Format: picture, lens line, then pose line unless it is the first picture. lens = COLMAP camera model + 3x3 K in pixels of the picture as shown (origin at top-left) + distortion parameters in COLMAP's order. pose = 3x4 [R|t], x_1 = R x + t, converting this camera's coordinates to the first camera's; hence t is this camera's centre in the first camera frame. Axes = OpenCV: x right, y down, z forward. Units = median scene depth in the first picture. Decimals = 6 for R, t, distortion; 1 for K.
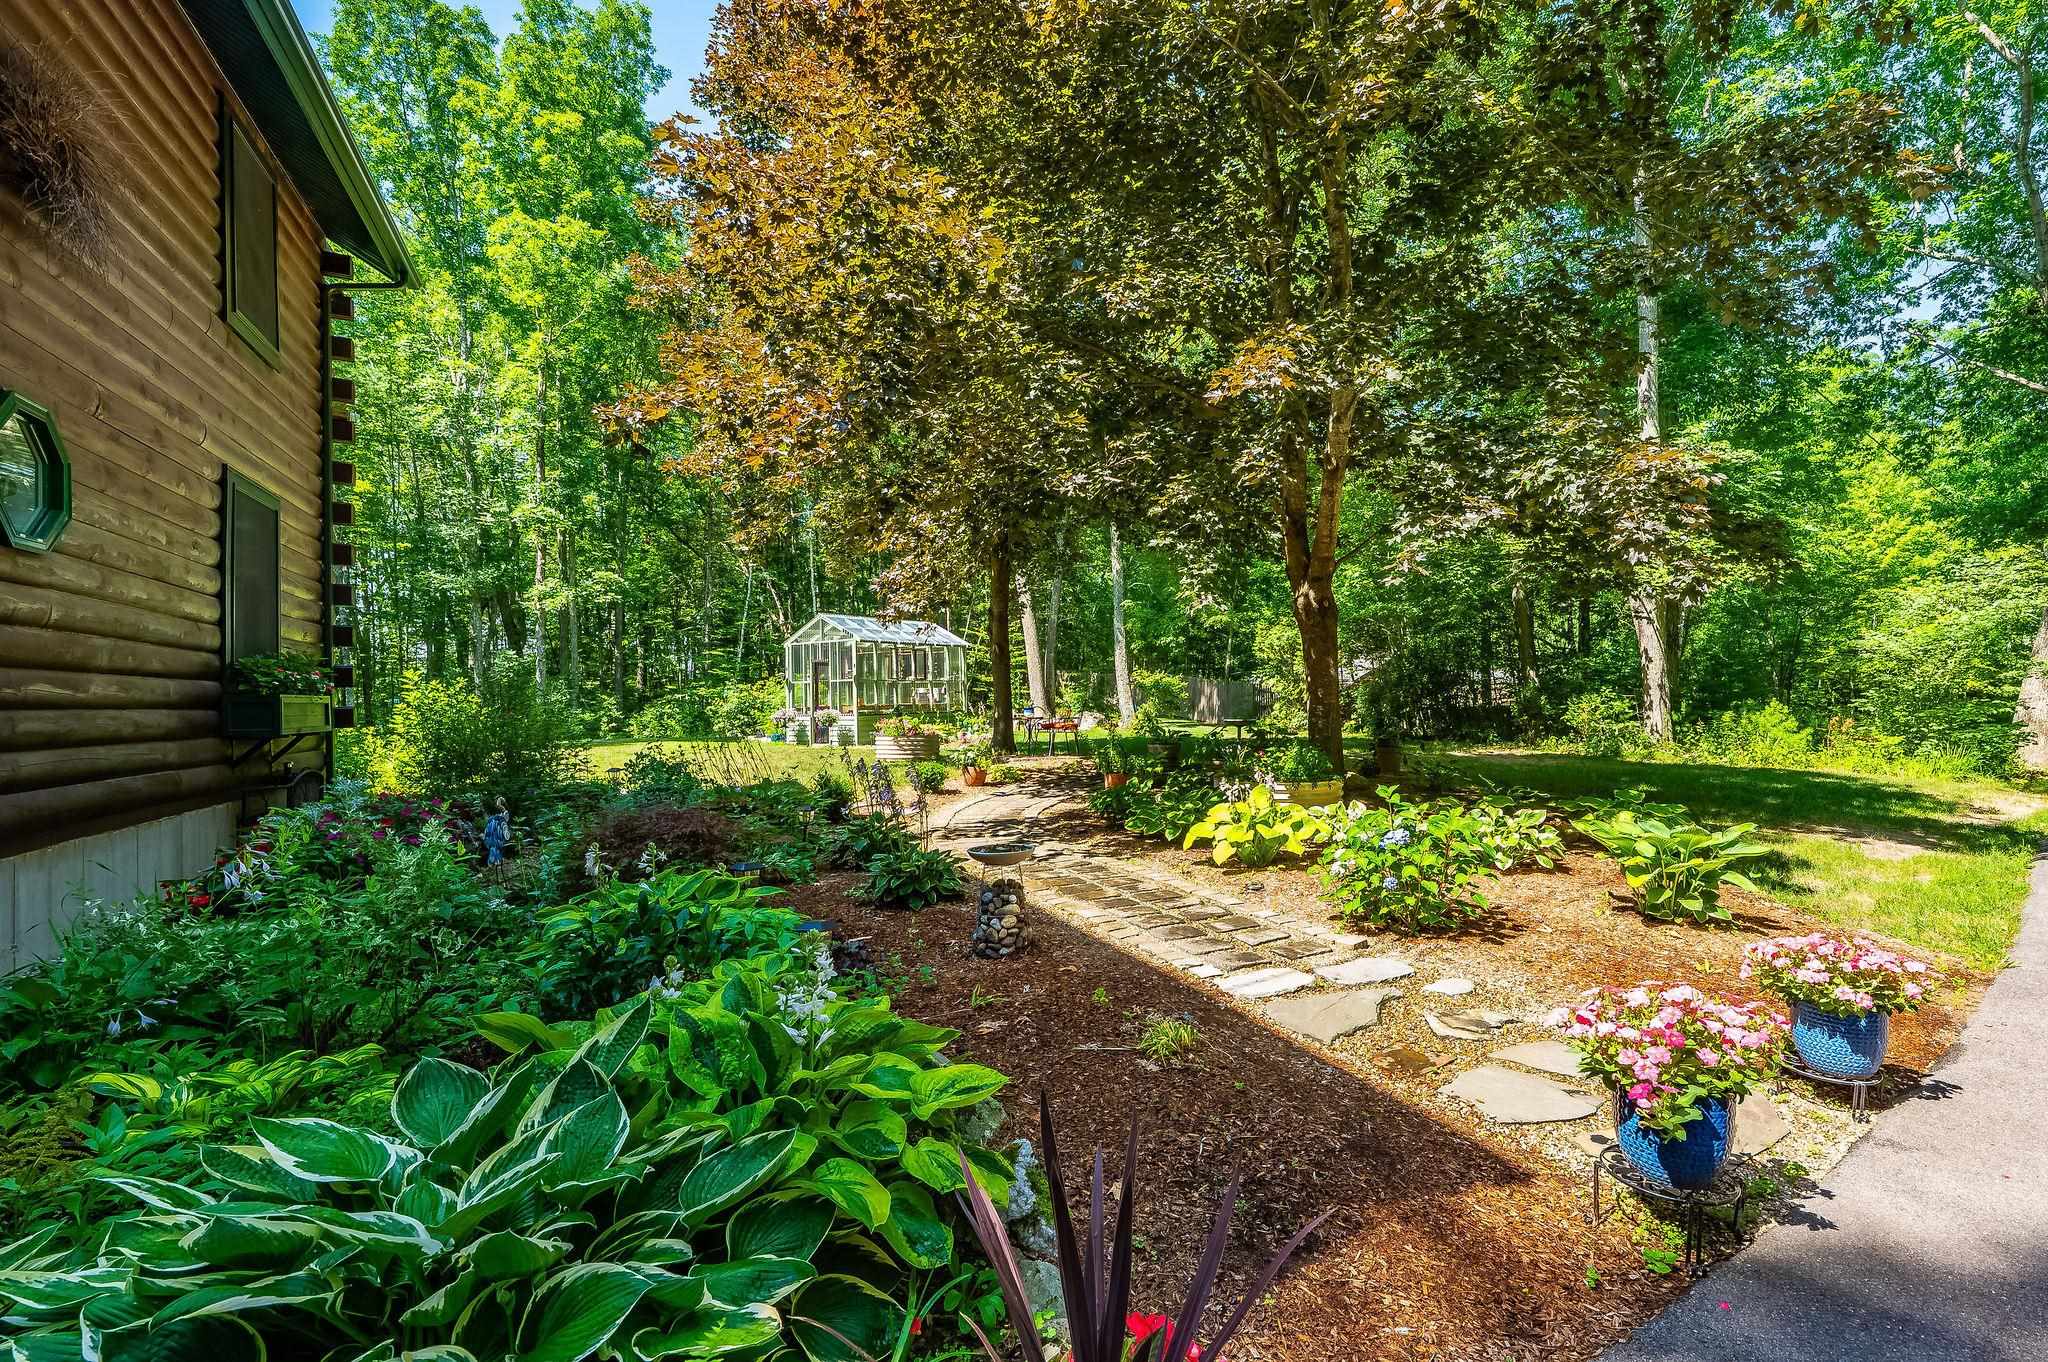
lens RADIAL K [[931.5, 0, 1024.7], [0, 931.5, 698.9], [0, 0, 1]] dist [0.002956, 0.000053]
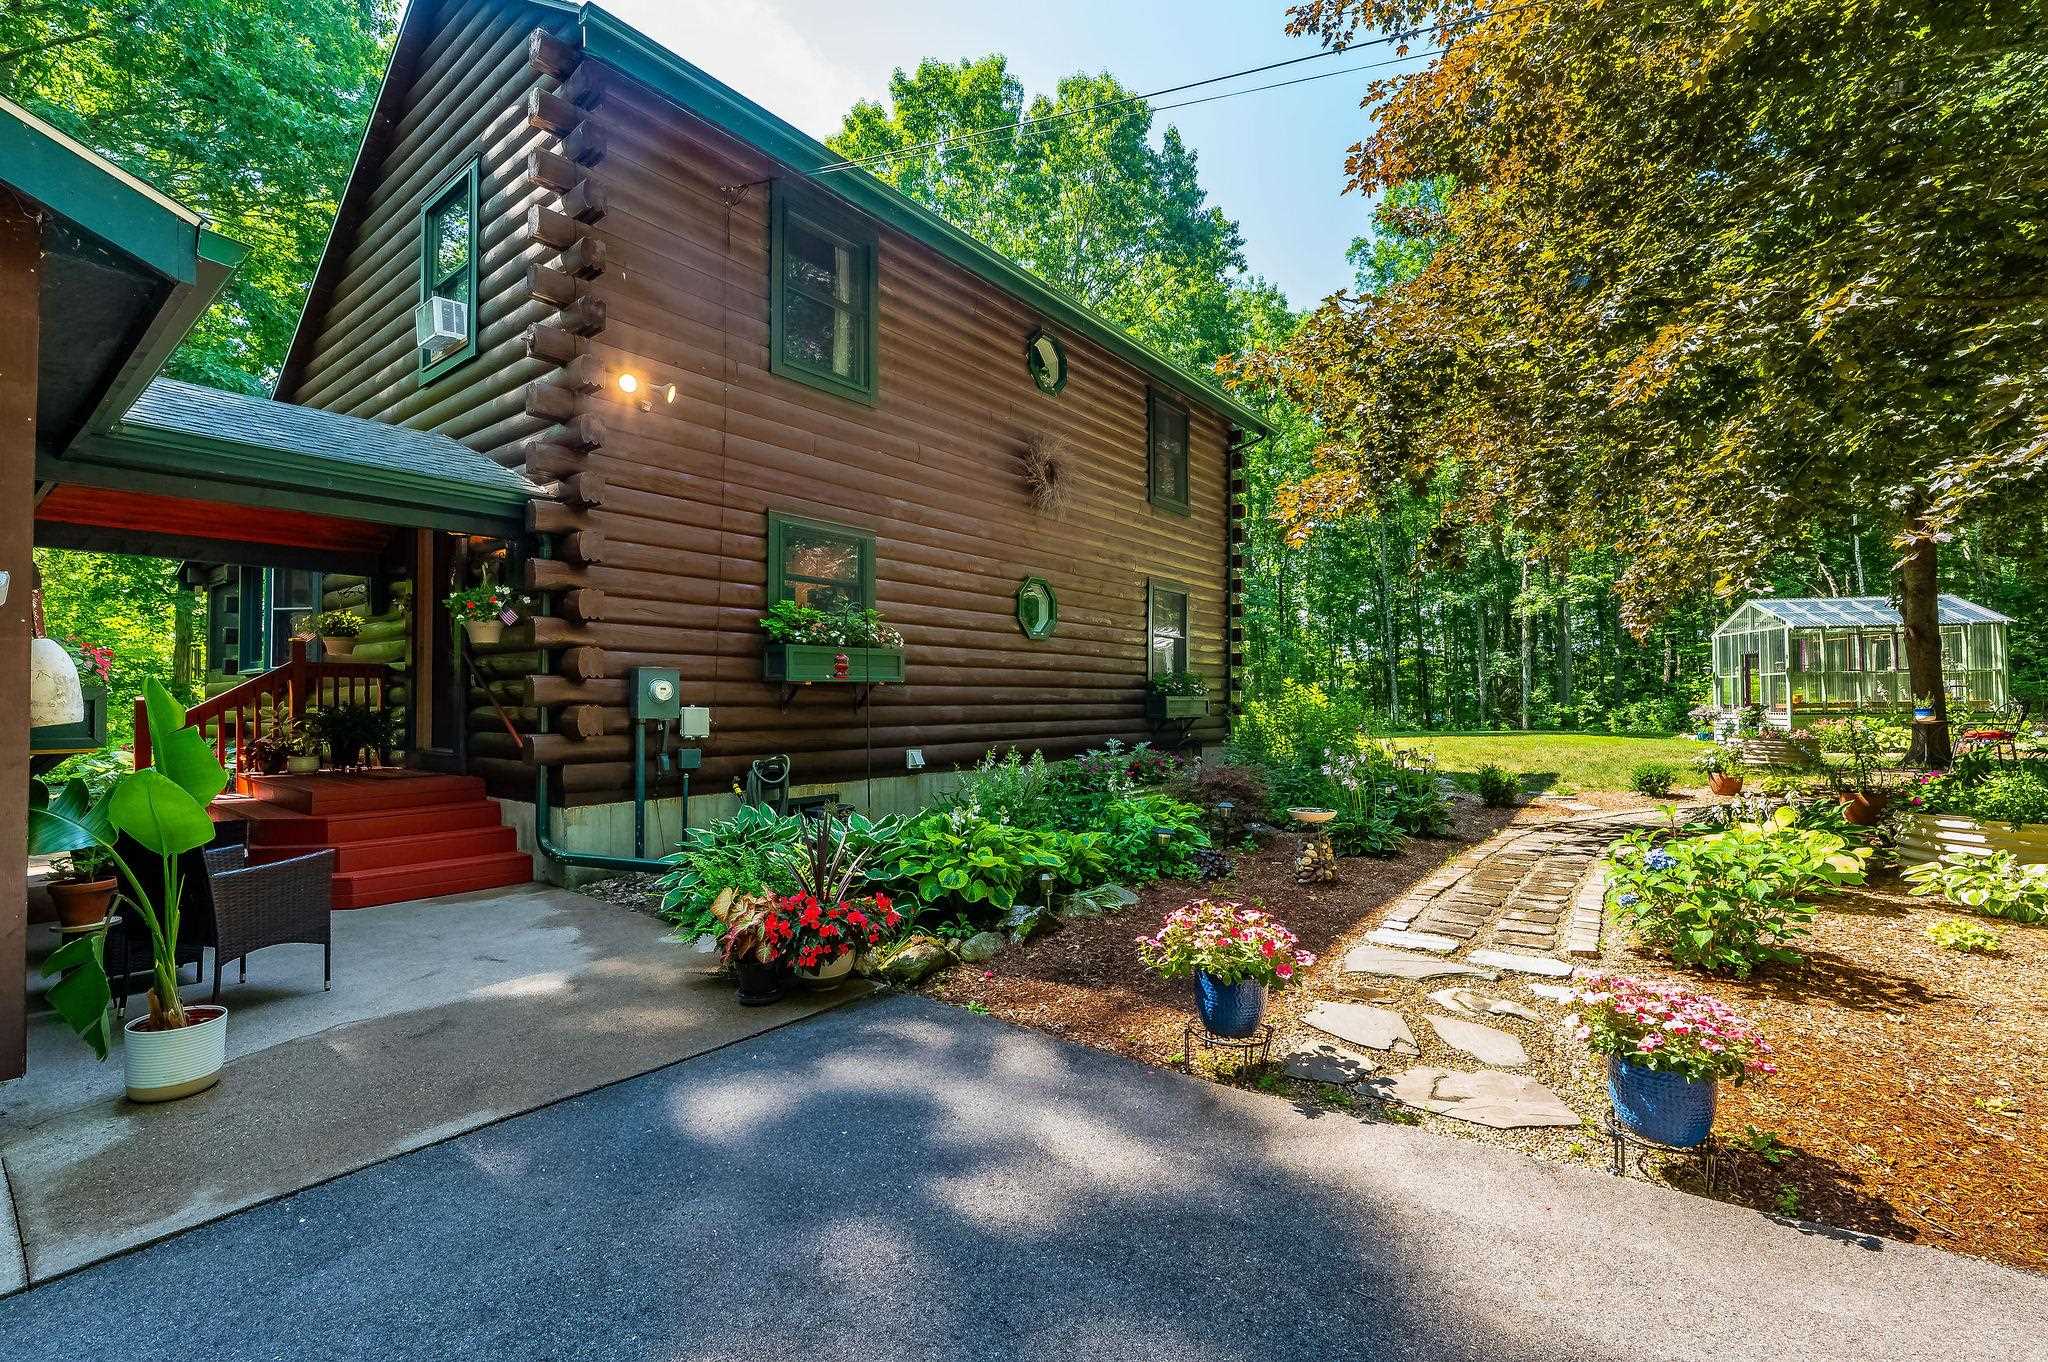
lens RADIAL K [[869.7, 0, 1028.0], [0, 869.7, 682.9], [0, 0, 1]] dist [0.003704, 0.000408]
pose [[0.402394, -0.010875, -0.915402, 0.351714], [0.003918, 0.999941, -0.010158, -0.007431], [0.915458, 0.000501, 0.402413, 0.026996]]
